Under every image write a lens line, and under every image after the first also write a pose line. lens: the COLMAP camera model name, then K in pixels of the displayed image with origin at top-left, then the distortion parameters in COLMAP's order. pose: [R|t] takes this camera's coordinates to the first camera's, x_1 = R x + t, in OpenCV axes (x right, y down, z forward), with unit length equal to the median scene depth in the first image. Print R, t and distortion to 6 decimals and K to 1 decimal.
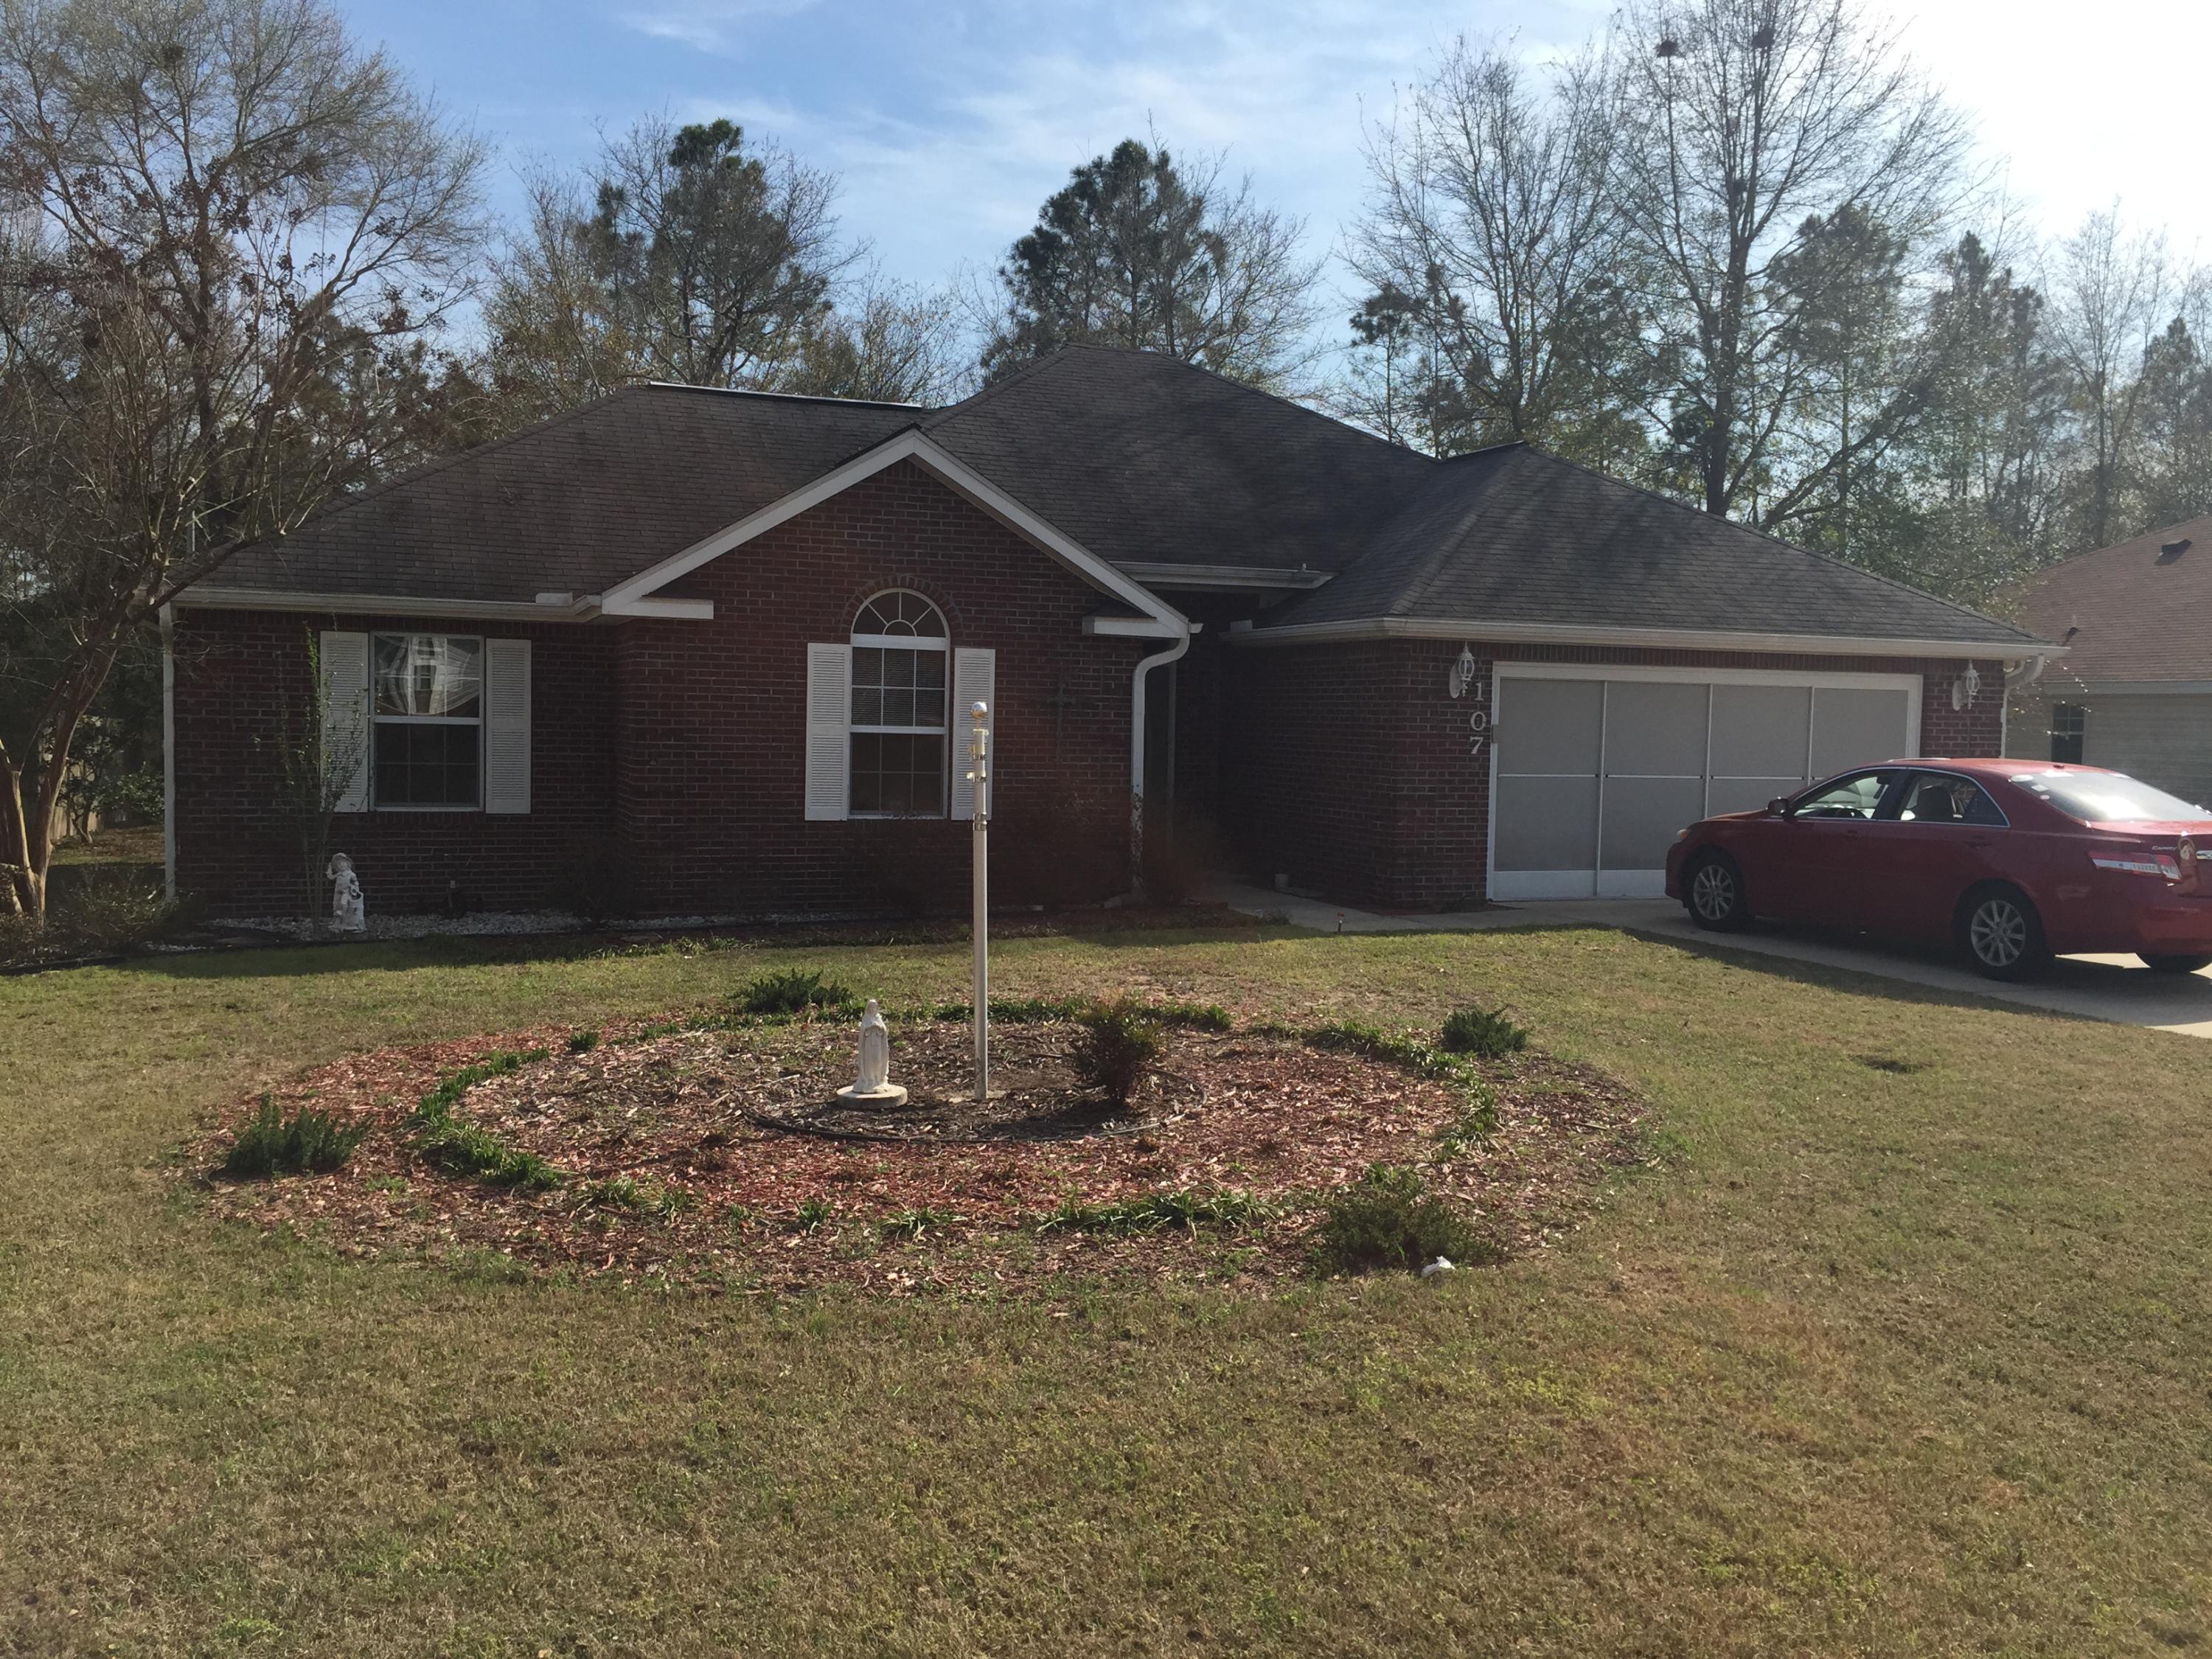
lens RADIAL K [[1866.8, 0, 1106.0], [0, 1866.8, 829.5], [0, 0, 1]] dist [0.091954, -0.135922]
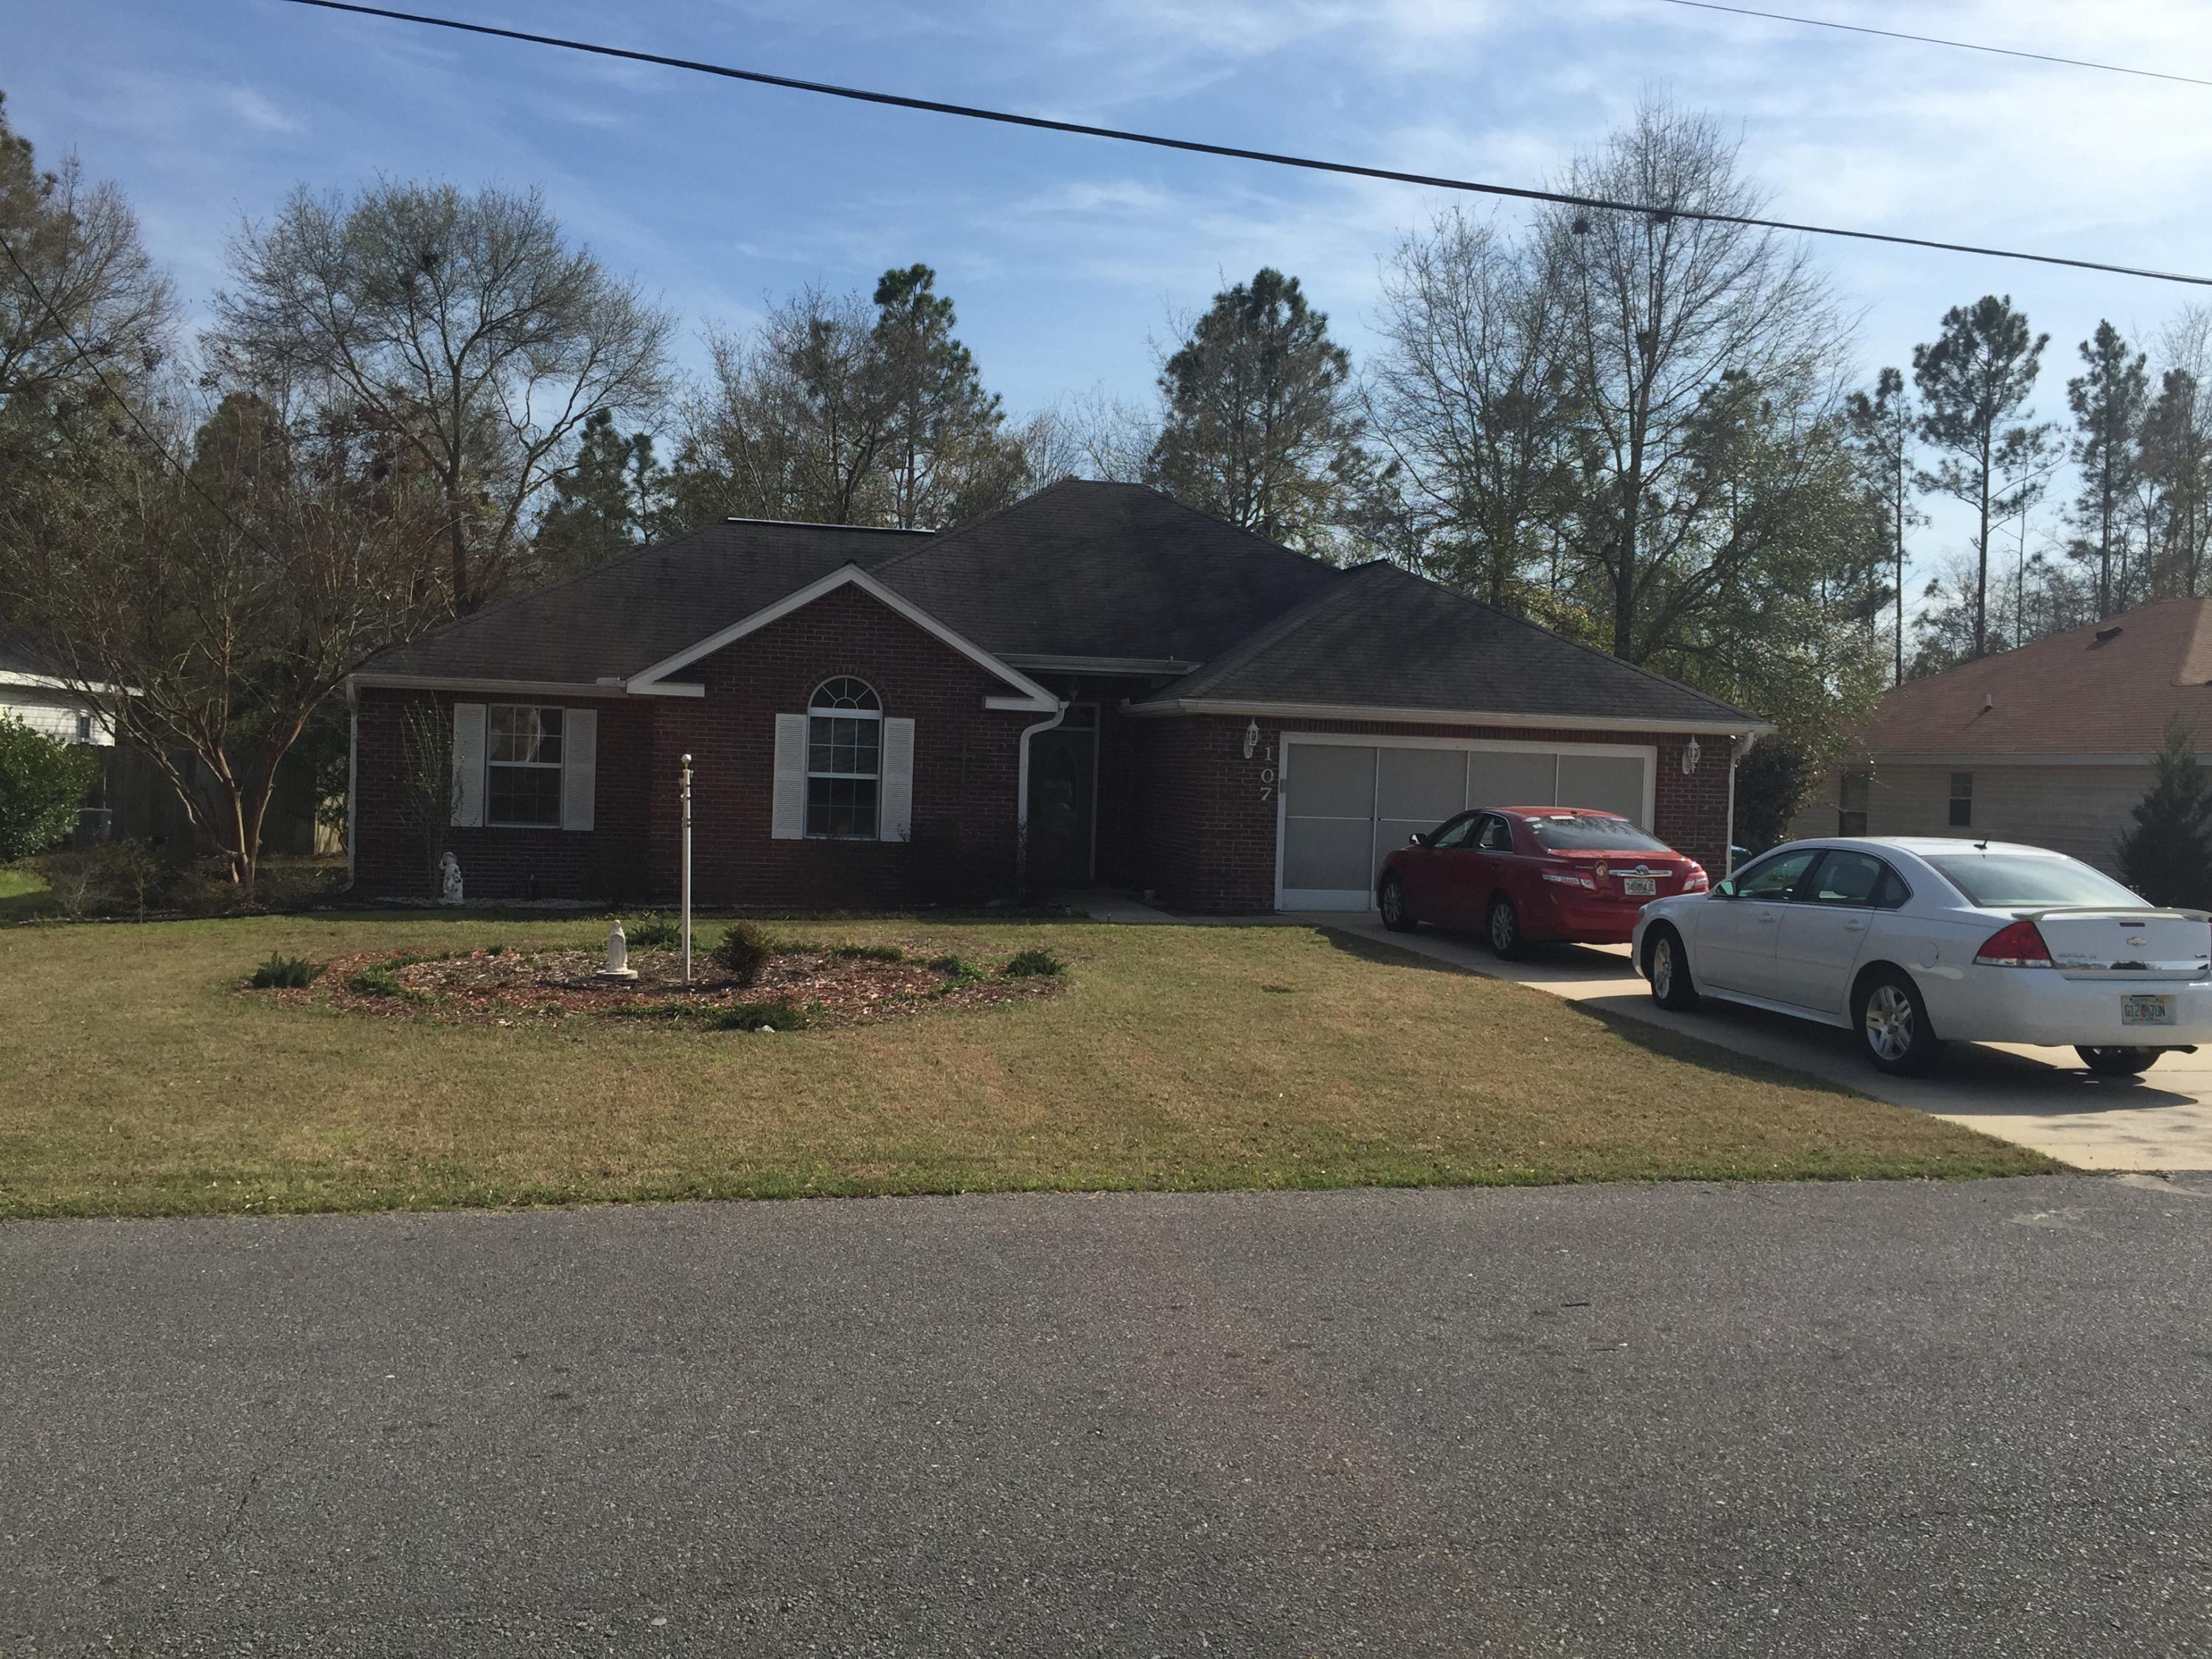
lens RADIAL K [[1834.0, 0, 1106.0], [0, 1834.0, 829.5], [0, 0, 1]] dist [0.060041, -0.004786]
pose [[0.988066, 0.018702, -0.152889, 0.285605], [-0.023438, 0.999298, -0.029232, 0.021668], [0.152235, 0.032467, 0.987811, -0.314667]]
